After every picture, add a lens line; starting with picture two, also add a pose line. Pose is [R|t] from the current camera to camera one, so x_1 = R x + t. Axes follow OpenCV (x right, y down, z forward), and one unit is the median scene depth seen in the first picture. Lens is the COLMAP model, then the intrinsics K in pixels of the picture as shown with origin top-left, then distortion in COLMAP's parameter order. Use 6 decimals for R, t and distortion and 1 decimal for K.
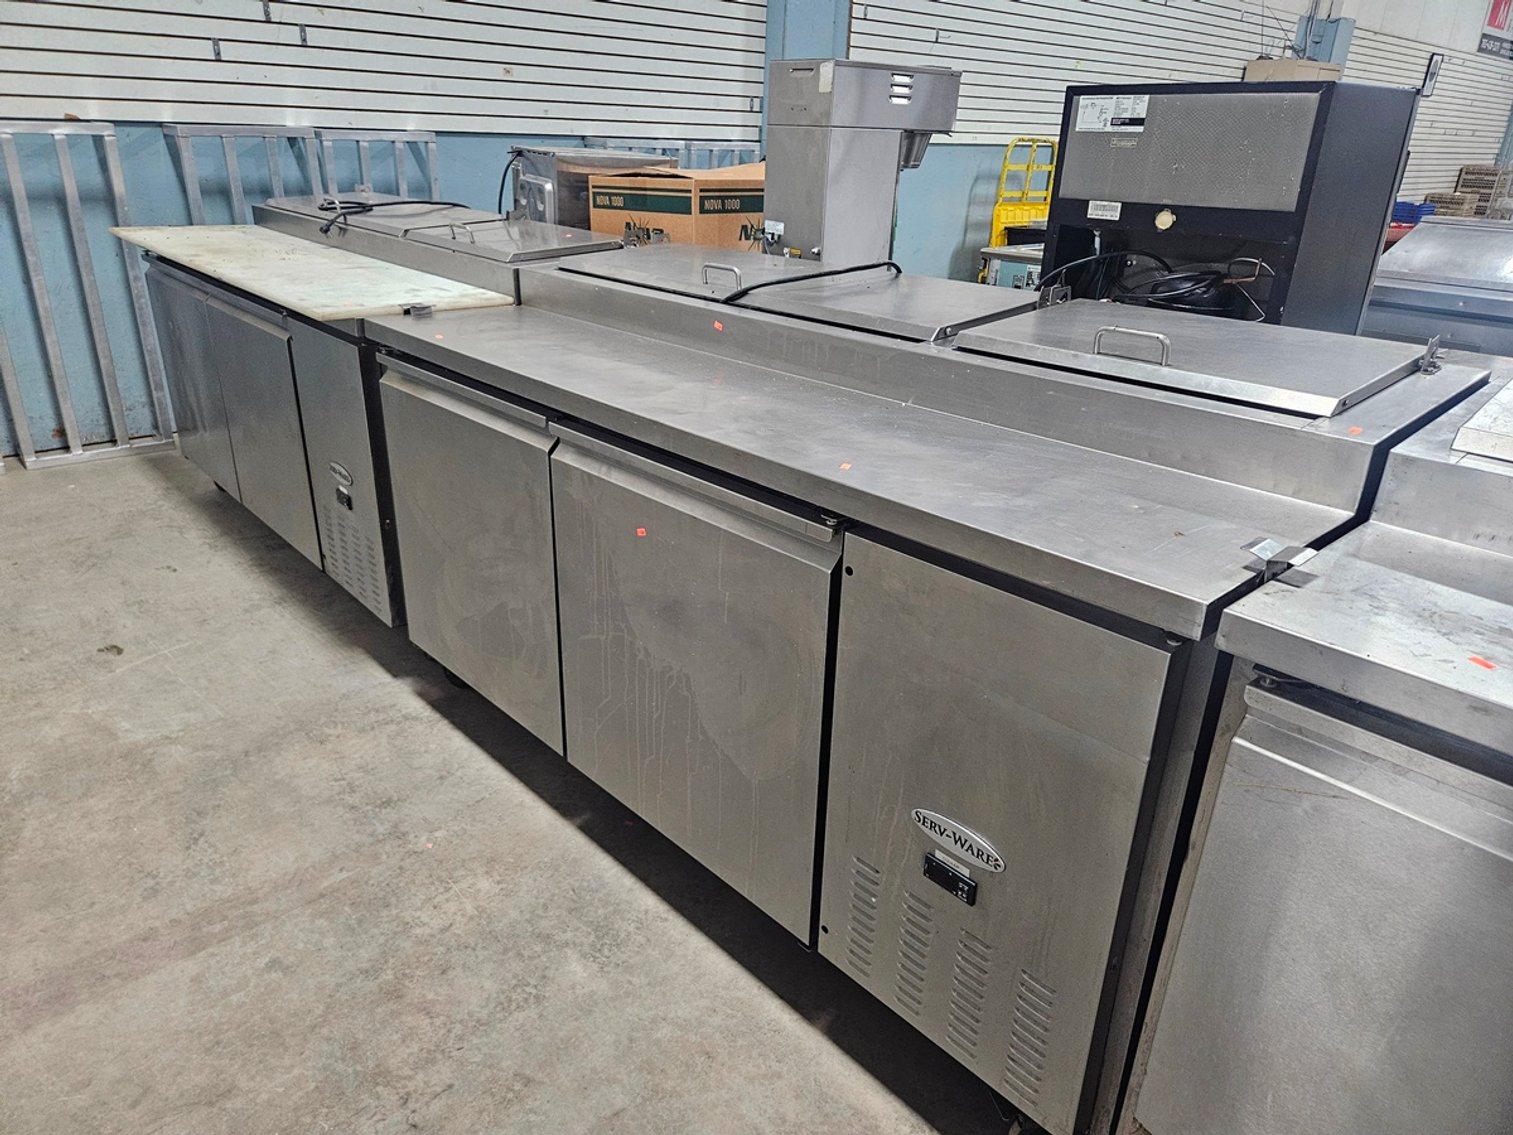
lens RADIAL K [[1020.9, 0, 756.5], [0, 1020.9, 567.5], [0, 0, 1]] dist [0.070463, -0.059420]
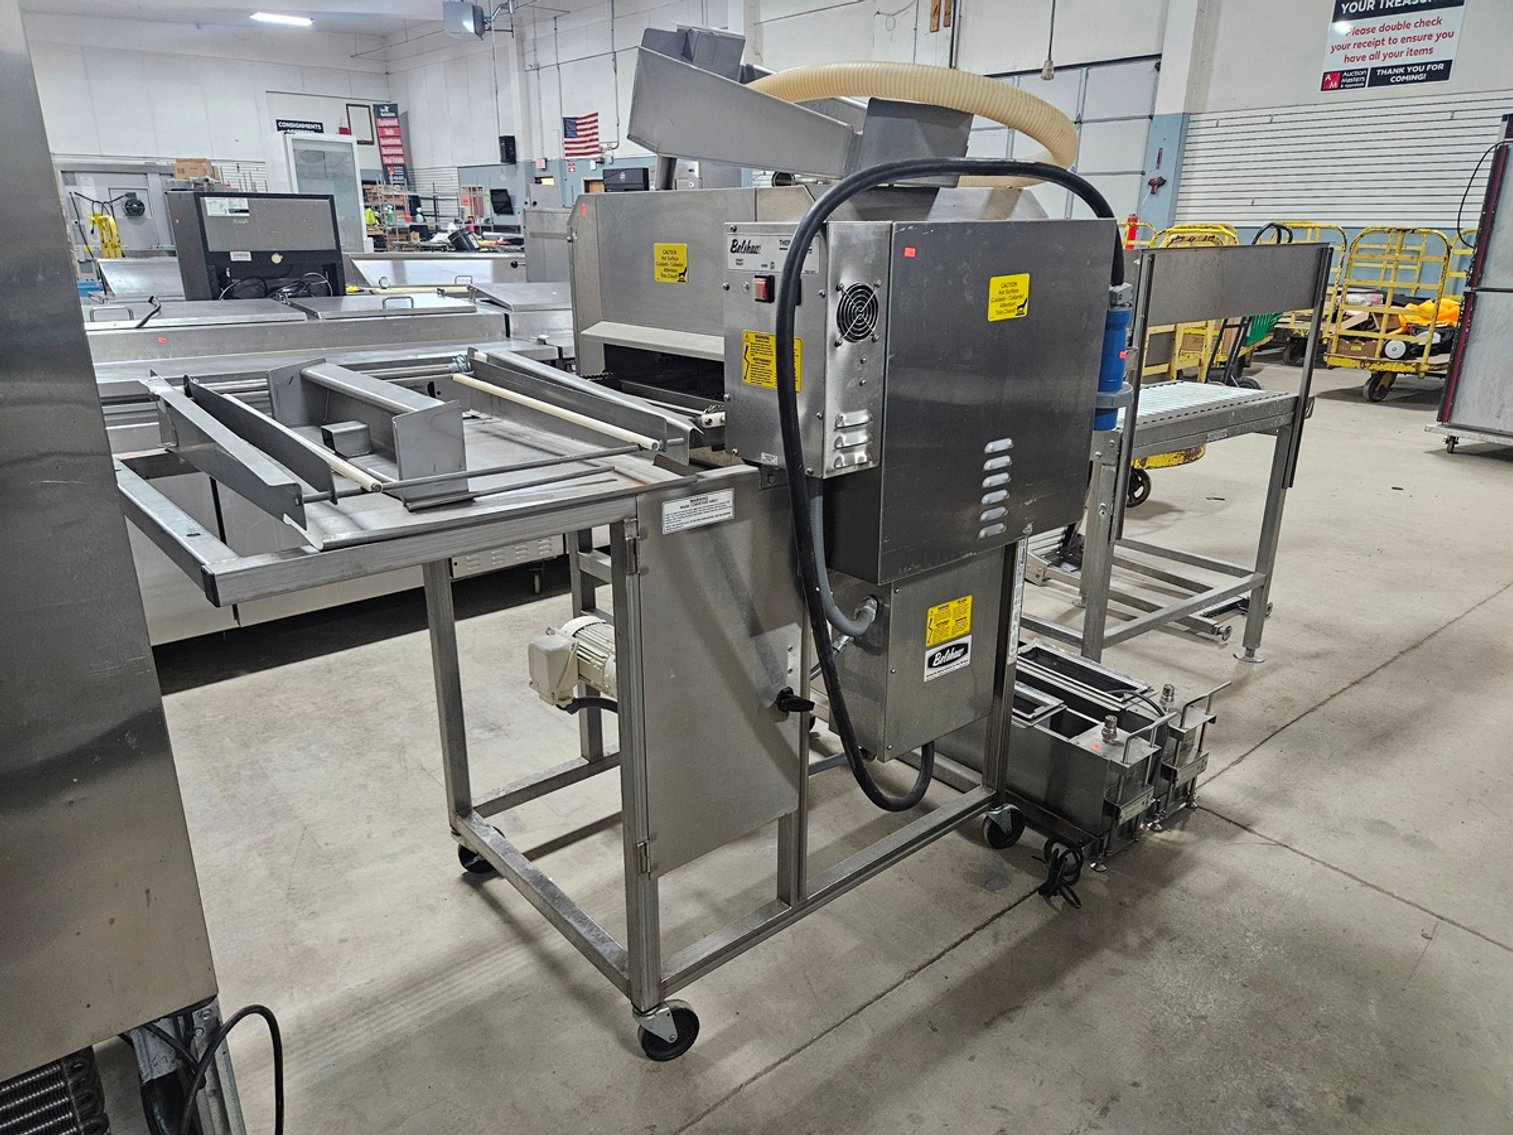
lens RADIAL K [[1020.9, 0, 756.5], [0, 1020.9, 567.5], [0, 0, 1]] dist [0.070463, -0.059420]
pose [[0.052158, -0.350629, 0.935061, -1.653019], [0.385074, 0.870987, 0.305123, -0.067577], [-0.921411, 0.344153, 0.180447, -0.018063]]
